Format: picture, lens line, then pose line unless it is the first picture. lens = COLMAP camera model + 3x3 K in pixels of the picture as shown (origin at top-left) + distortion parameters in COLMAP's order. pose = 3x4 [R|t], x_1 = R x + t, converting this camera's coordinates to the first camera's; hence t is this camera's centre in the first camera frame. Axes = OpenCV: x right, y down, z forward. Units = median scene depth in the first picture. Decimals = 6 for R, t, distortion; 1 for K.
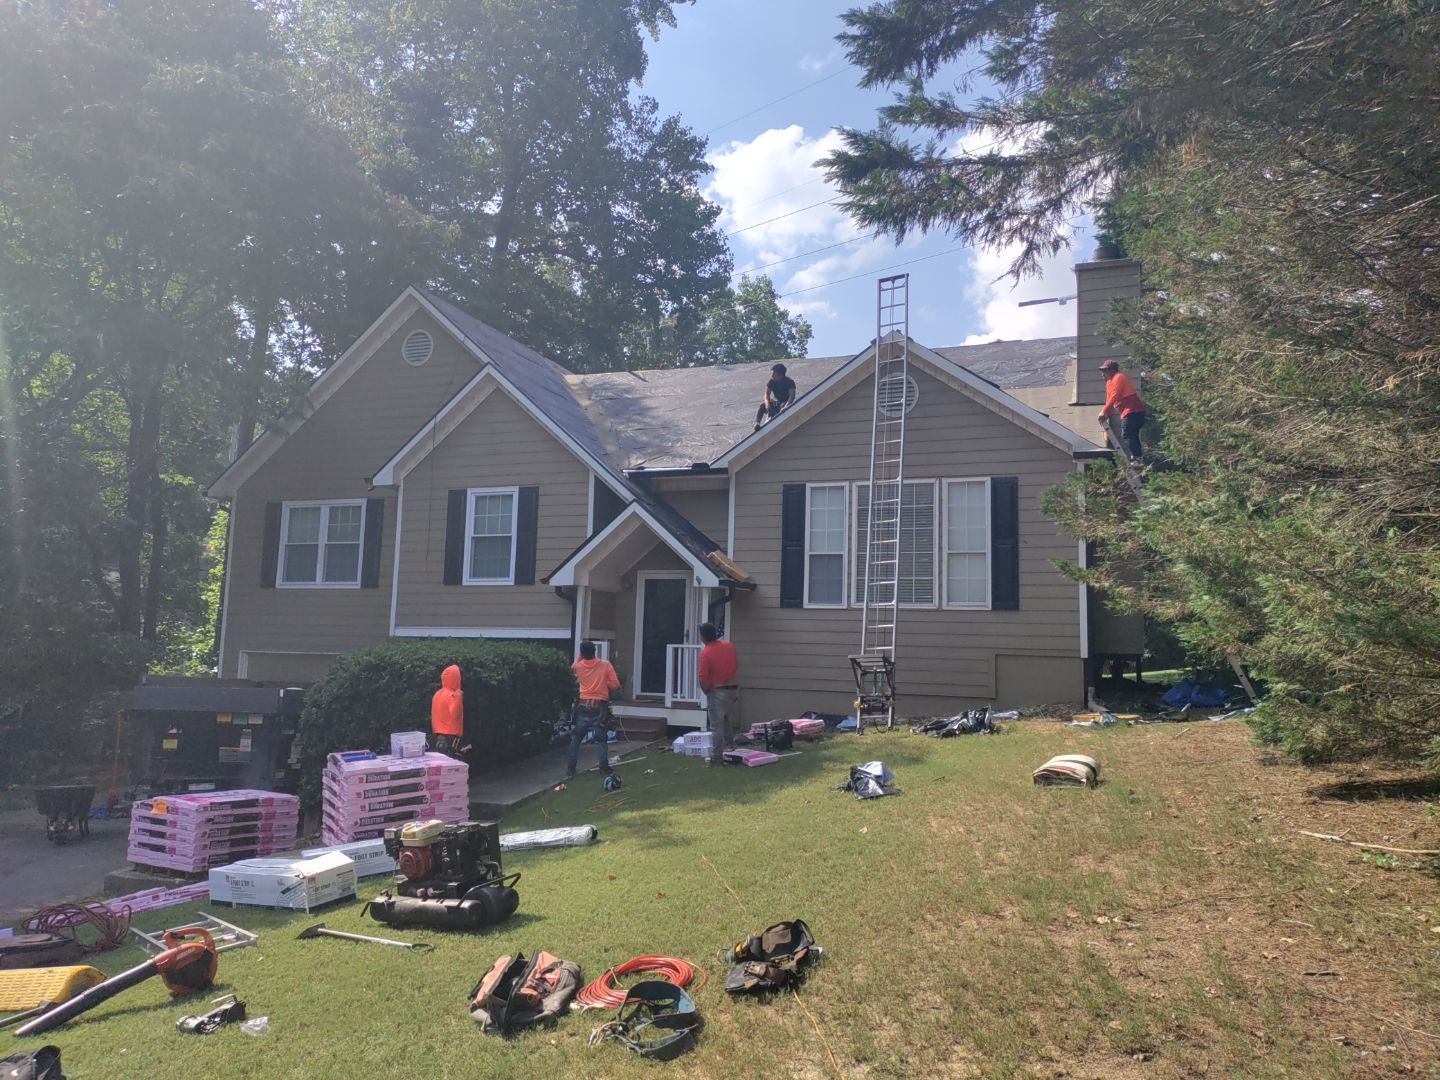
lens RADIAL K [[1045.1, 0, 720.1], [0, 1045.1, 536.1], [0, 0, 1]] dist [0.056054, -0.049397]
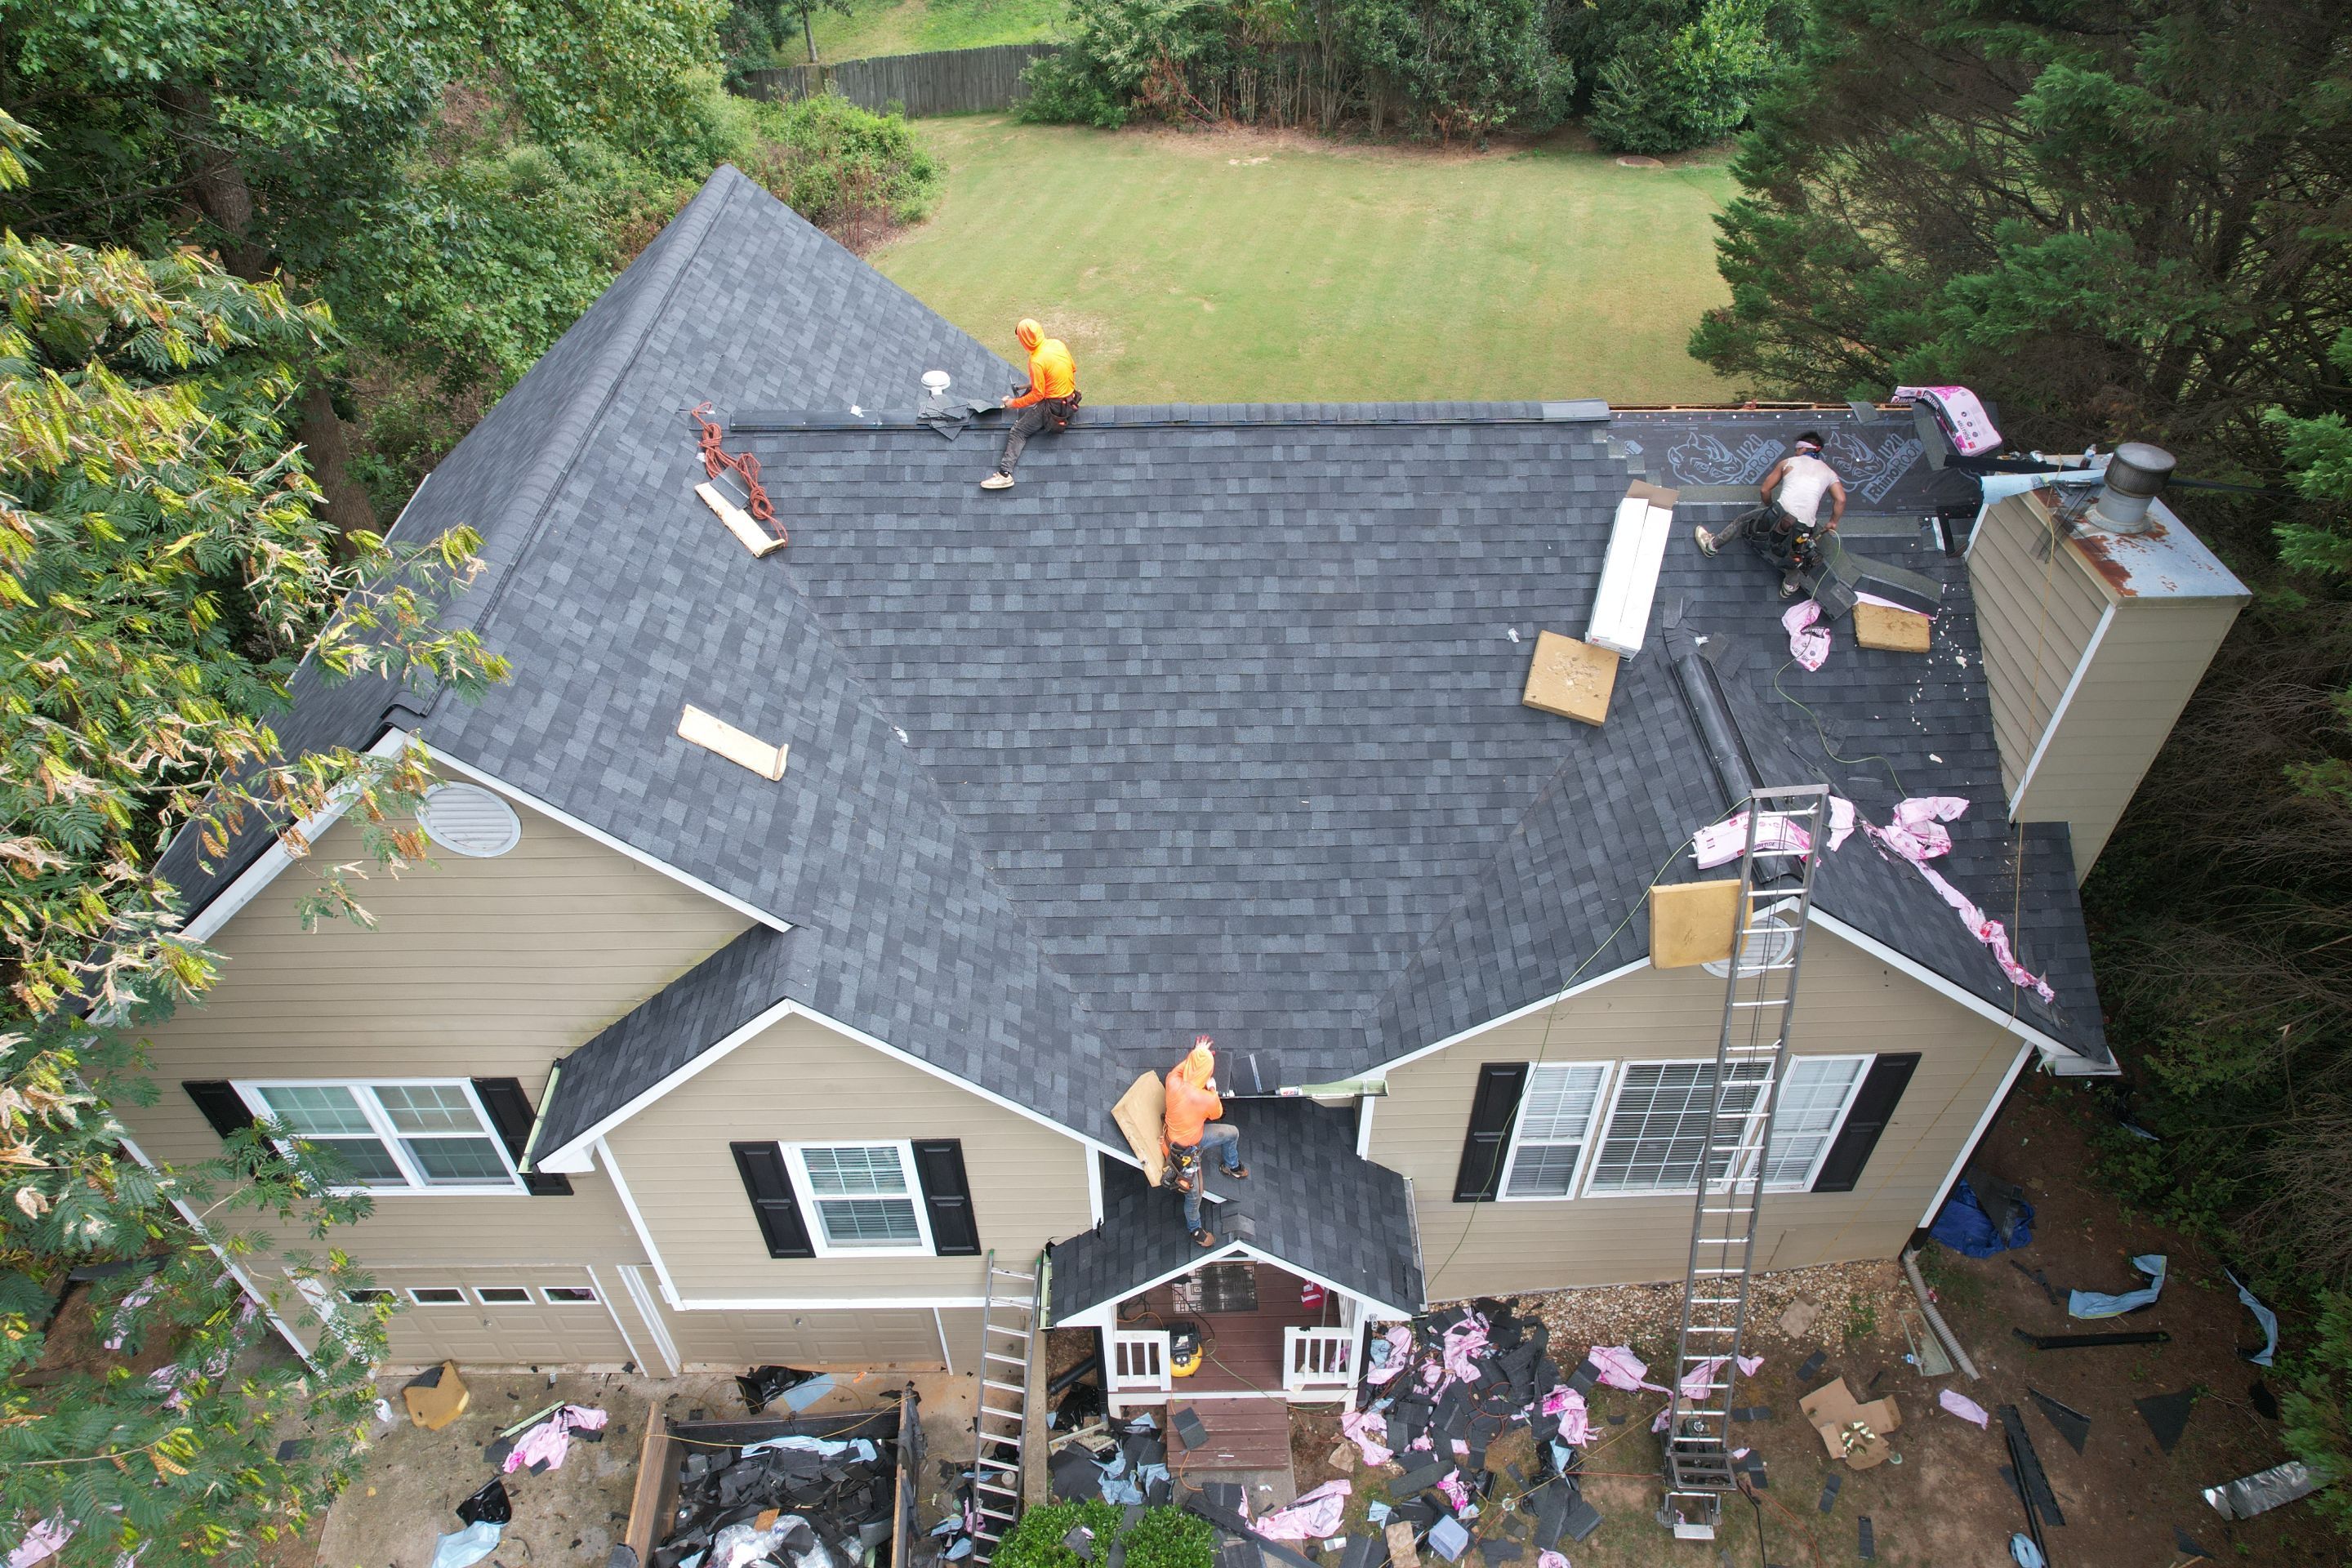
lens RADIAL K [[1510.1, 0, 1187.3], [0, 1510.1, 780.2], [0, 0, 1]] dist [-0.074853, 0.059351]
pose [[0.929430, -0.270047, 0.251466, -0.215323], [-0.012718, 0.657632, 0.753232, -0.680839], [-0.368780, -0.703274, 0.607789, 0.716324]]
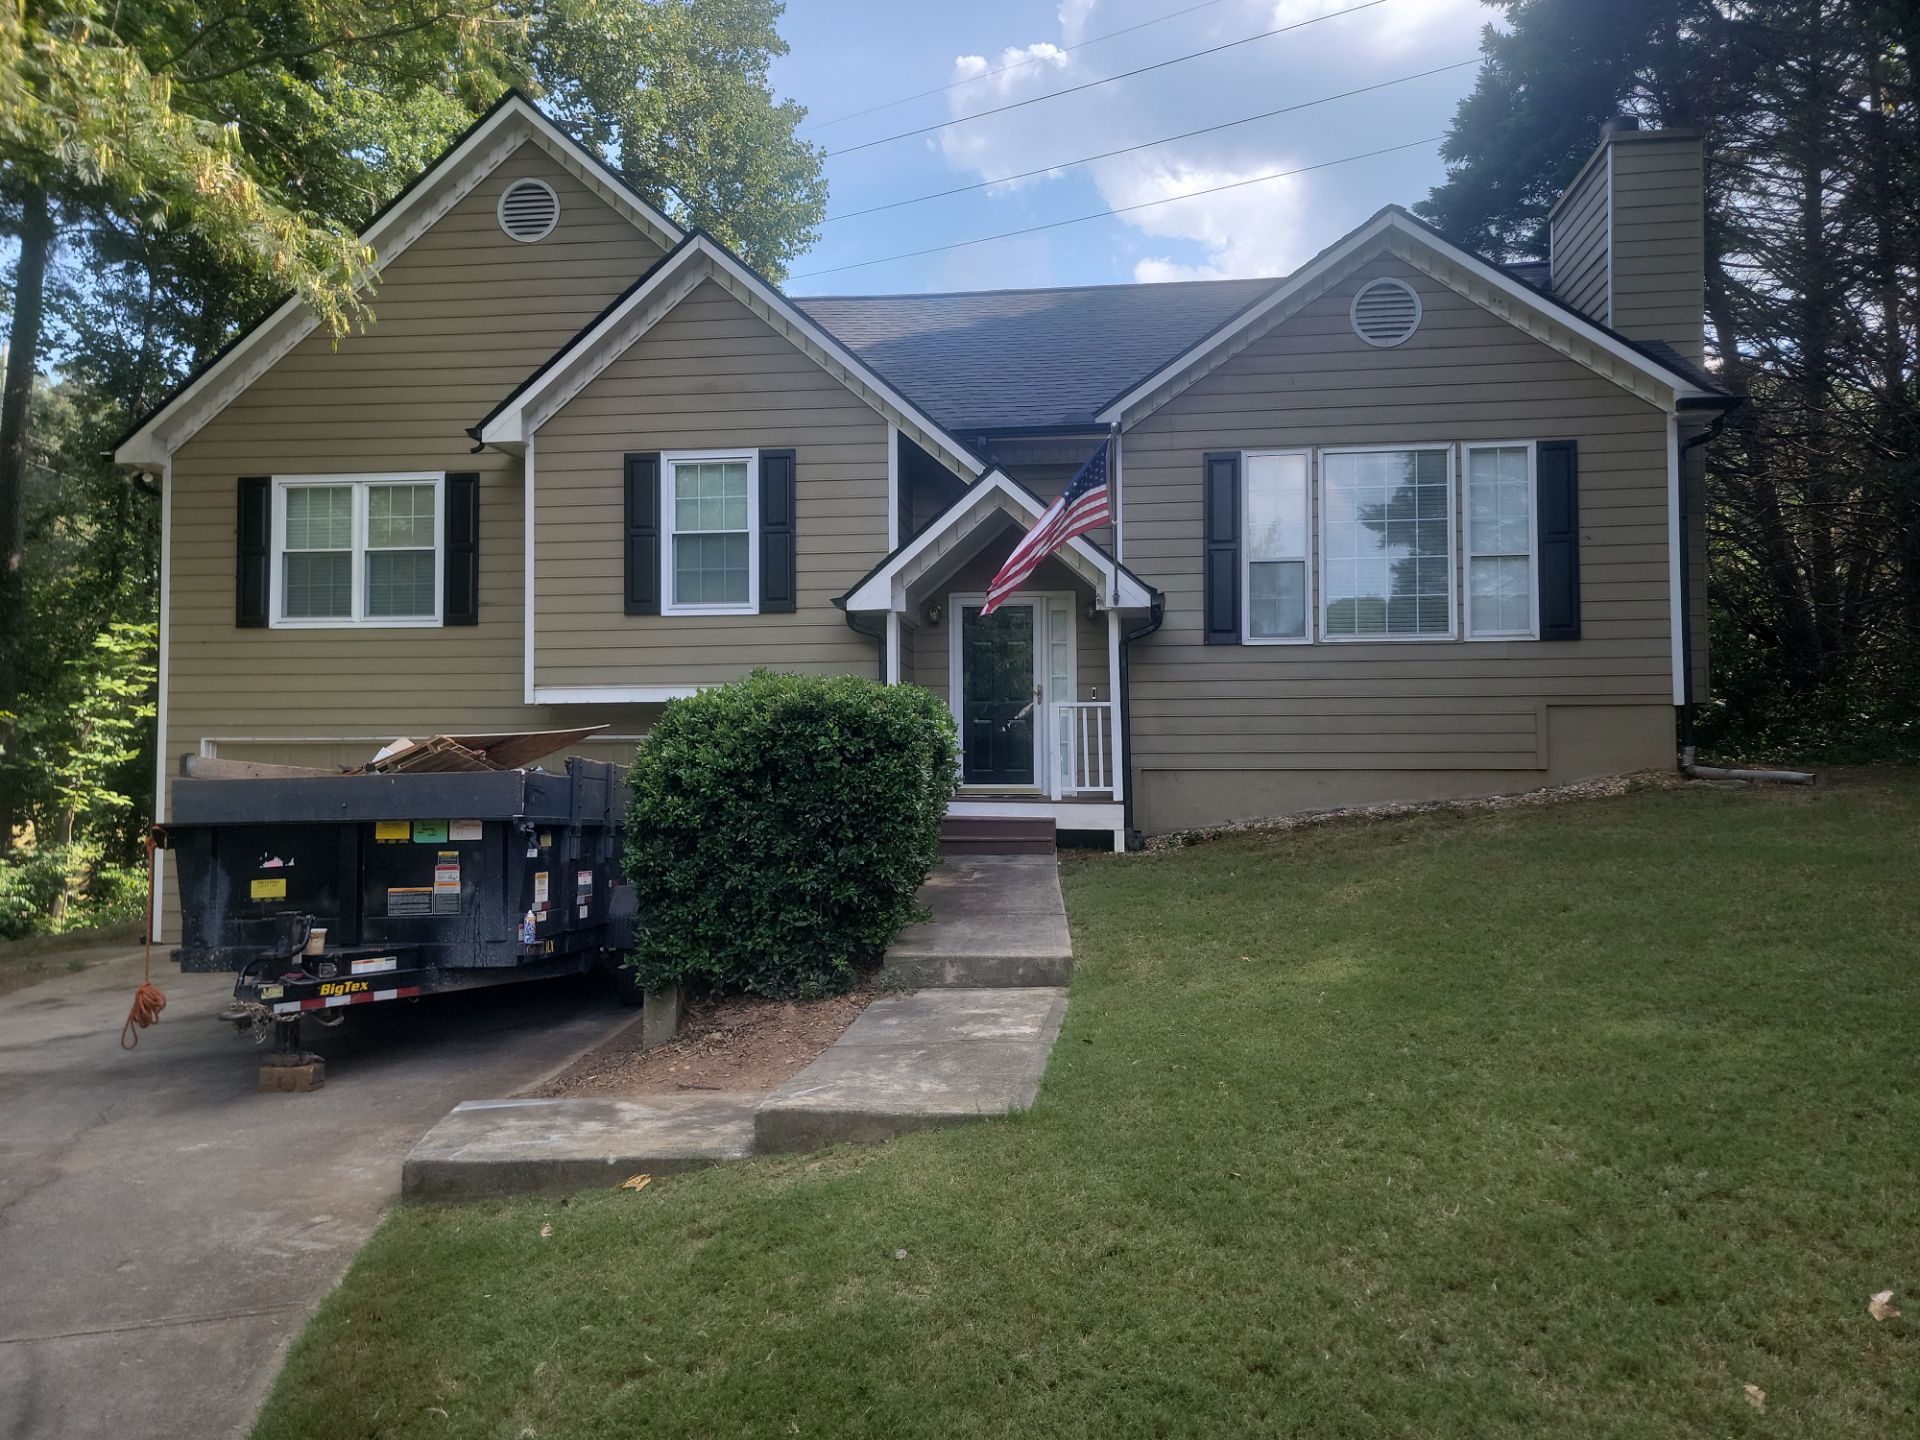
lens RADIAL K [[1323.0, 0, 975.4], [0, 1323.0, 726.4], [0, 0, 1]] dist [0.061076, -0.012849]
pose [[0.968655, -0.018412, 0.247728, -0.280575], [-0.000562, 0.997085, 0.076303, 0.055966], [-0.248411, -0.074051, 0.965820, 0.239772]]
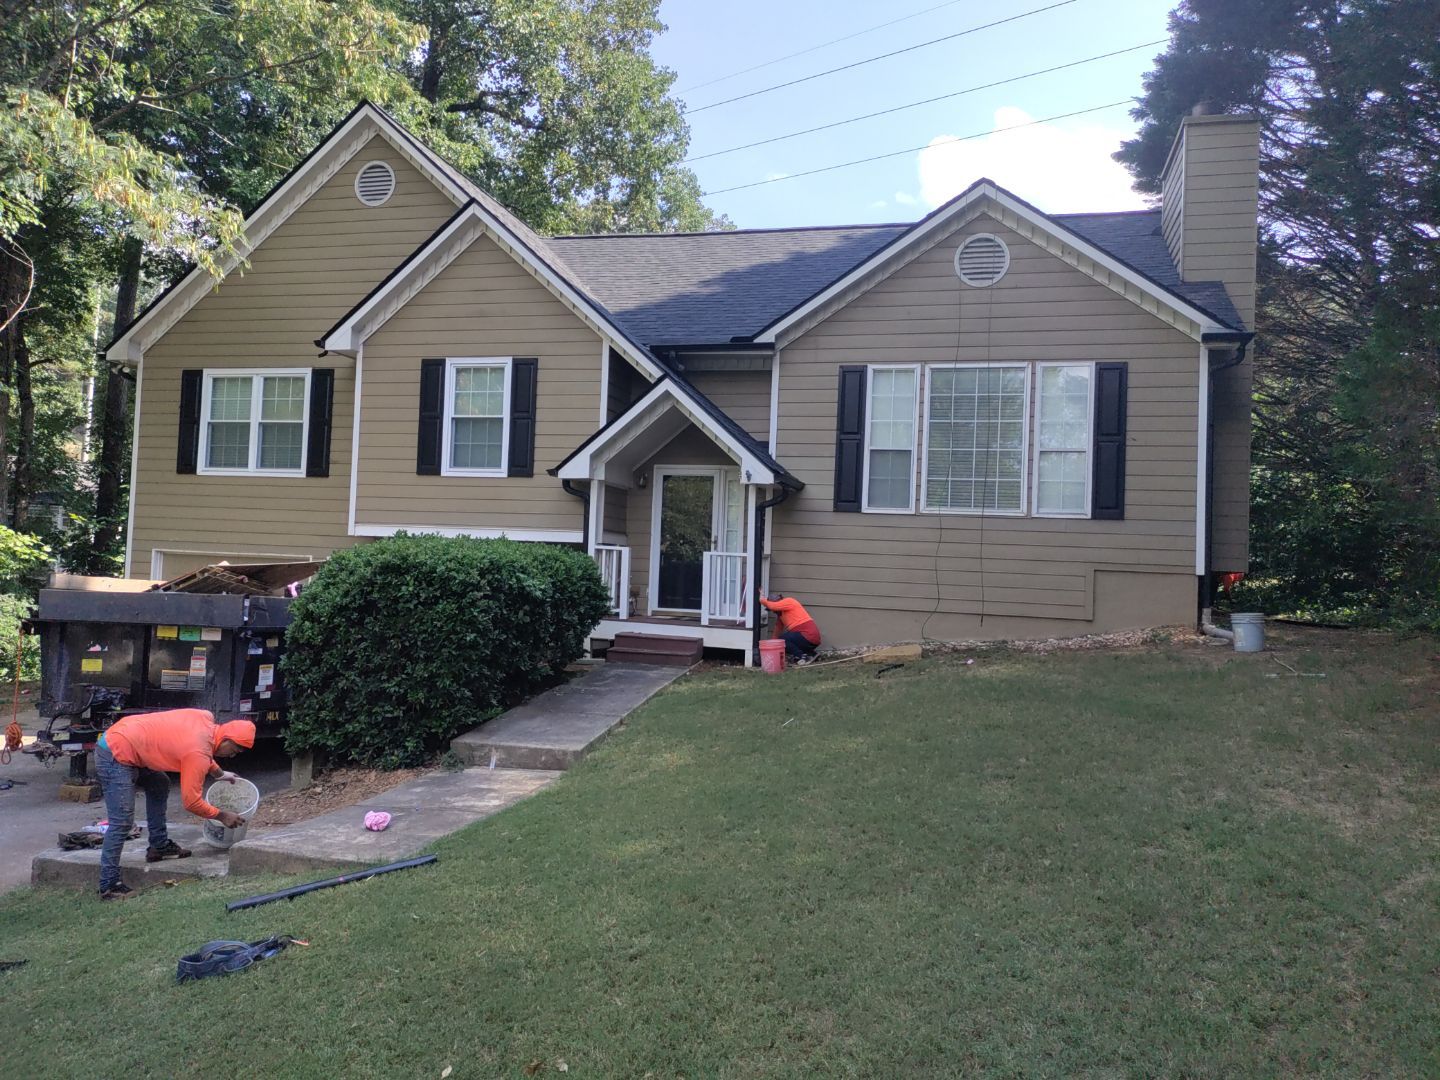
lens RADIAL K [[1045.1, 0, 714.7], [0, 1045.1, 540.3], [0, 0, 1]] dist [0.056054, -0.049397]
pose [[0.994541, 0.021133, 0.102187, -0.122984], [-0.029576, 0.996207, 0.081834, 0.025146], [-0.100070, -0.084410, 0.991393, 0.165564]]
